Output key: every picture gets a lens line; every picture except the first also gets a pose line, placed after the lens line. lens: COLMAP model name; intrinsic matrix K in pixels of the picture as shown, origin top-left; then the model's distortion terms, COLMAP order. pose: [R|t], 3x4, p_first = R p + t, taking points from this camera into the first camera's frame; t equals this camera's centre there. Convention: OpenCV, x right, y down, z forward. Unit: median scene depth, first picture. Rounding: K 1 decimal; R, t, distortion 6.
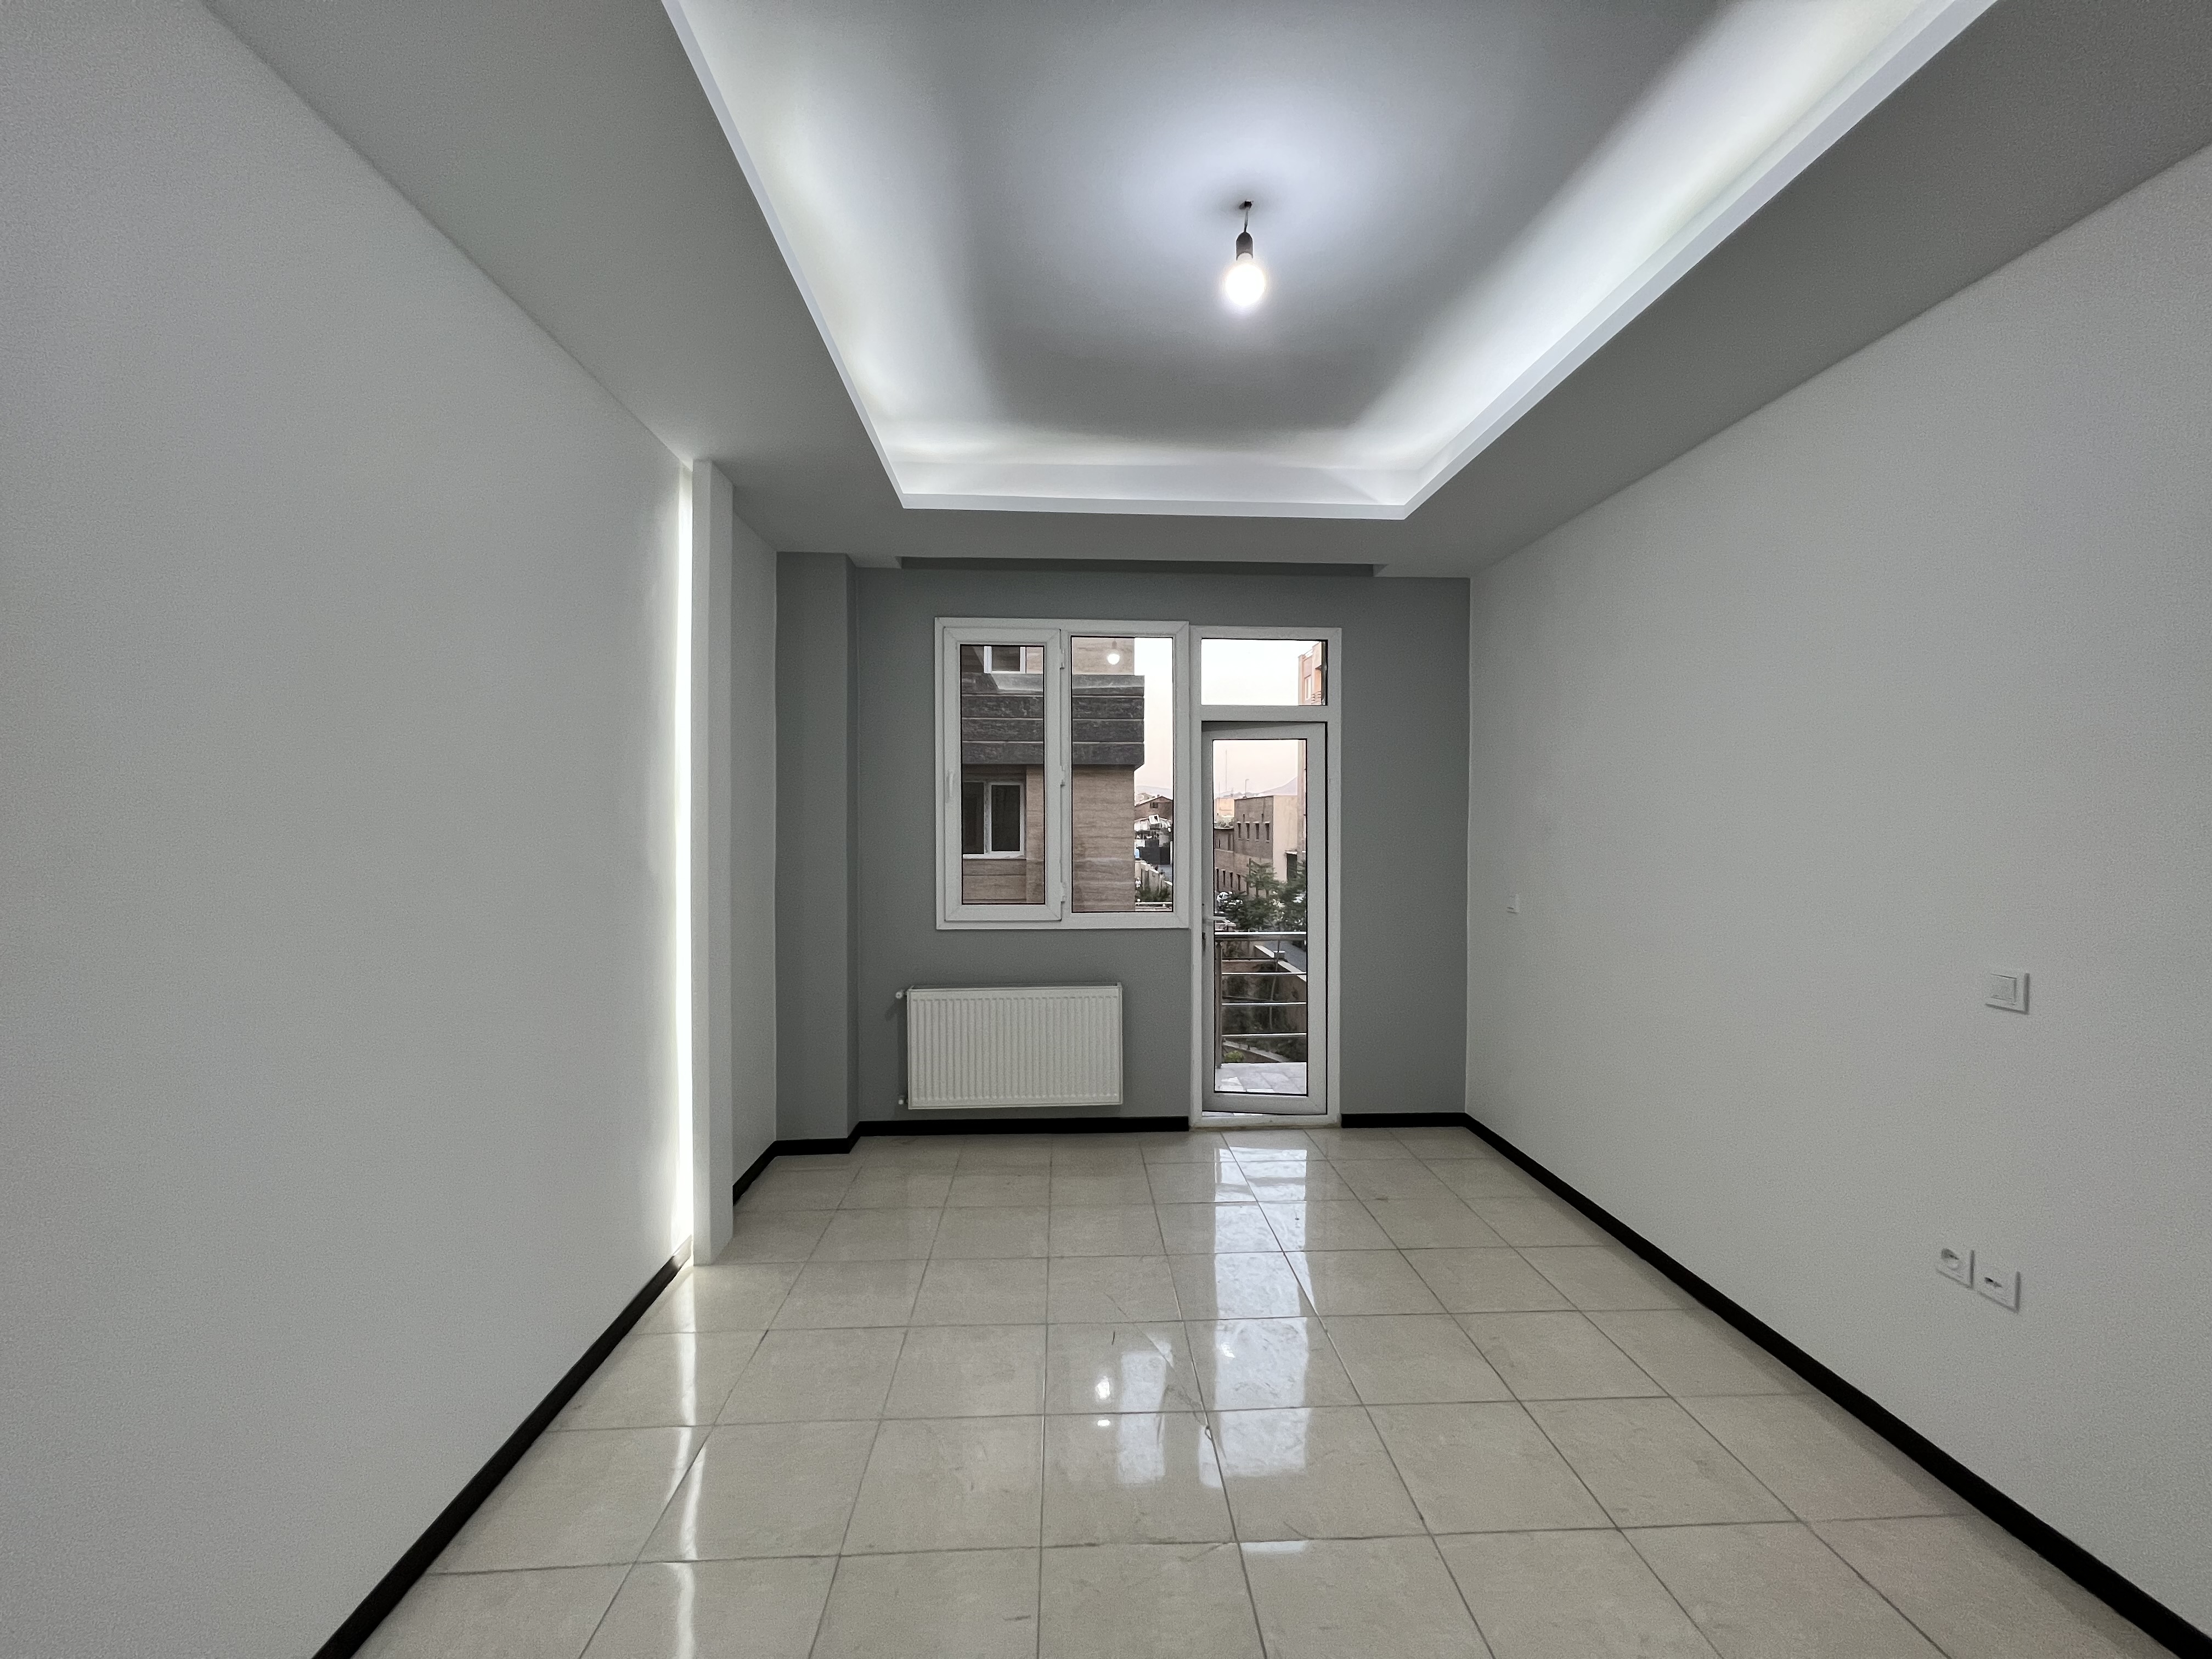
lens RADIAL K [[878.5, 0, 1109.0], [0, 878.5, 833.8], [0, 0, 1]] dist [0.000380, -0.000492]
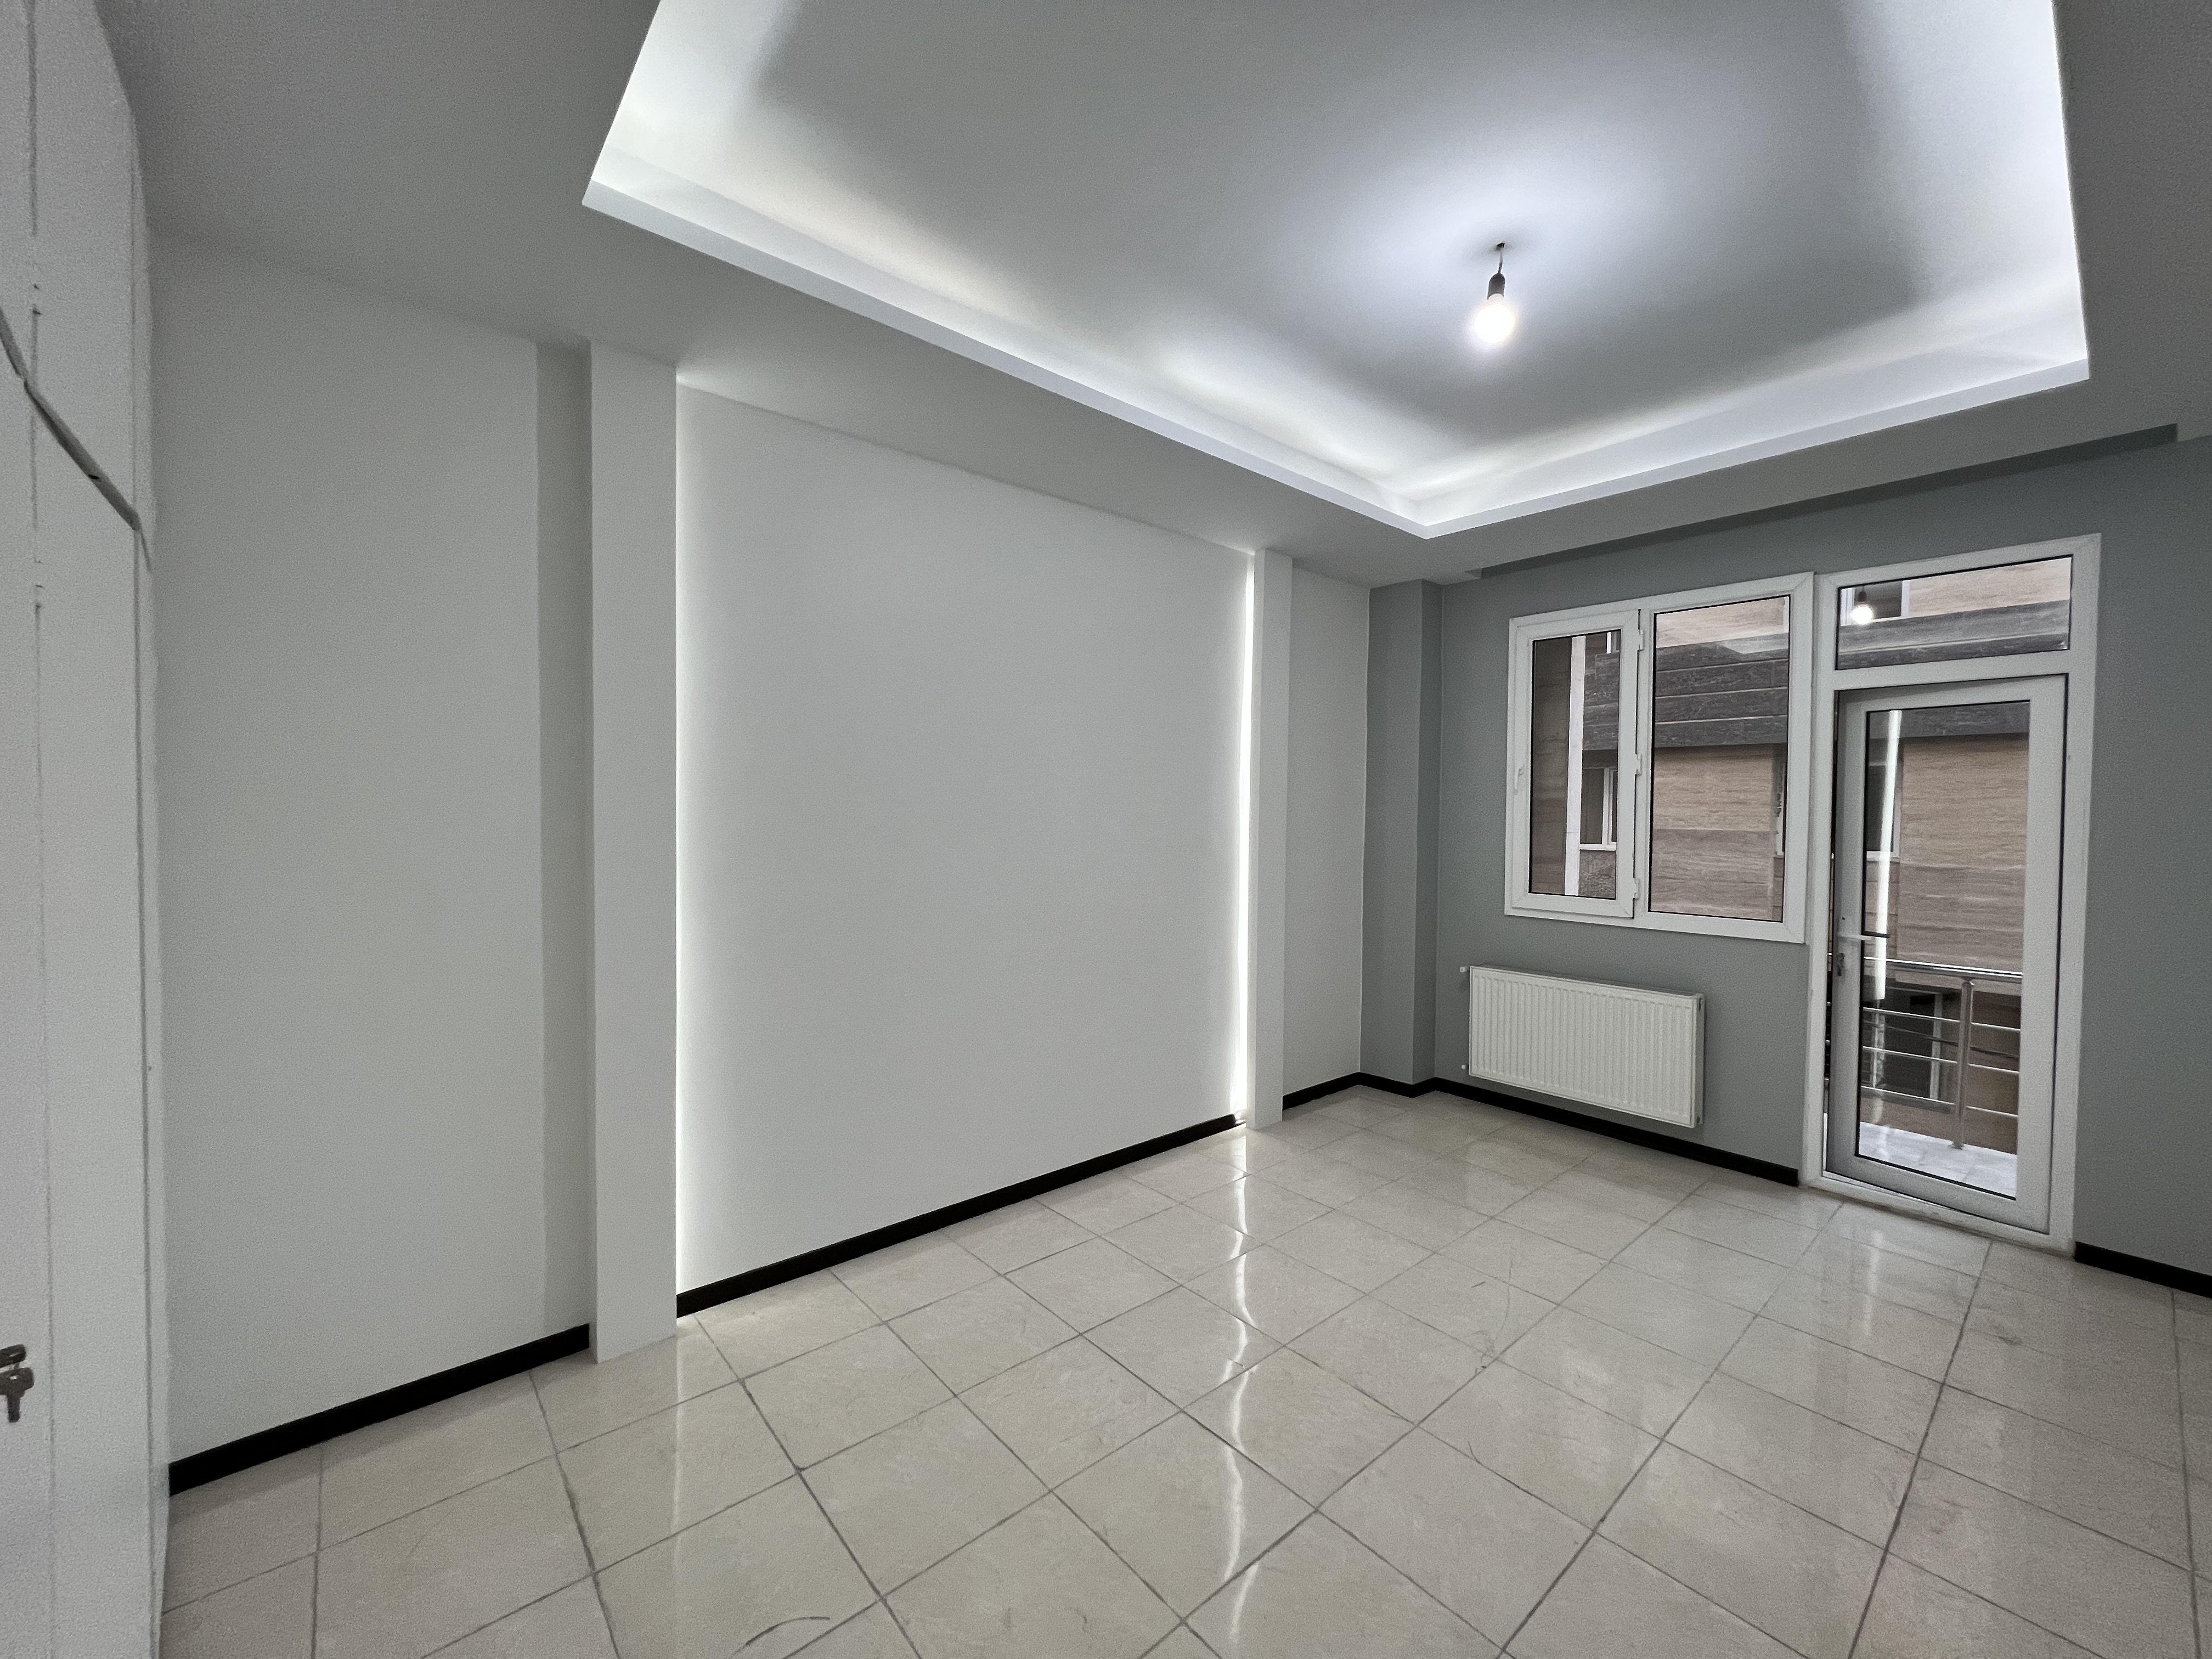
lens RADIAL K [[878.5, 0, 1118.2], [0, 878.5, 835.4], [0, 0, 1]] dist [0.000380, -0.000492]
pose [[0.613728, 0.029705, -0.788959, 0.354130], [-0.016807, 0.999557, 0.024560, -0.004514], [0.789339, -0.001813, 0.613955, -0.017943]]
